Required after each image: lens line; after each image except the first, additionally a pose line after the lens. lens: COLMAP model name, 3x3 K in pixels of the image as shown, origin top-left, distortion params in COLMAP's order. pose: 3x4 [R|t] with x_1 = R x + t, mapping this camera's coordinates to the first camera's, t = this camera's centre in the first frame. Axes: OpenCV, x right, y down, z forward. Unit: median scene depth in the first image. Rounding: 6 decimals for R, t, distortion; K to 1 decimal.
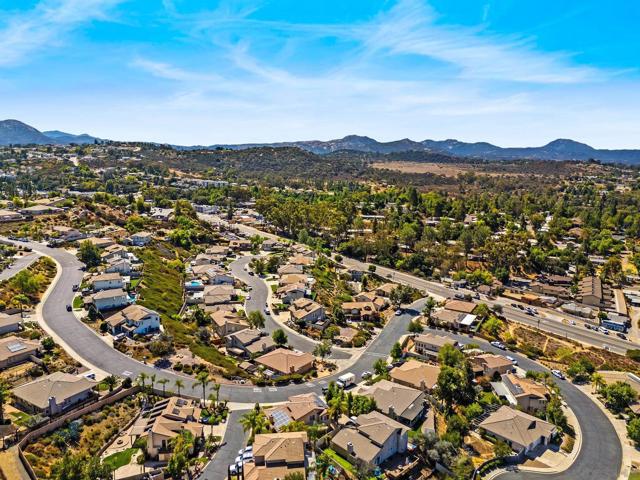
lens RADIAL K [[472.6, 0, 320.0], [0, 472.6, 240.0], [0, 0, 1]] dist [0.099618, -0.113233]
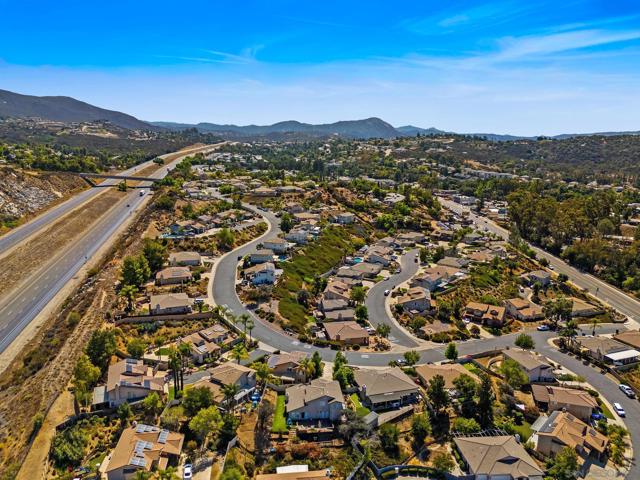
lens RADIAL K [[472.6, 0, 320.0], [0, 472.6, 240.0], [0, 0, 1]] dist [0.099618, -0.113233]
pose [[0.778560, 0.122807, -0.615437, 0.387928], [-0.112132, 0.992108, 0.056116, -0.009156], [0.617471, 0.025321, 0.786186, 0.062207]]
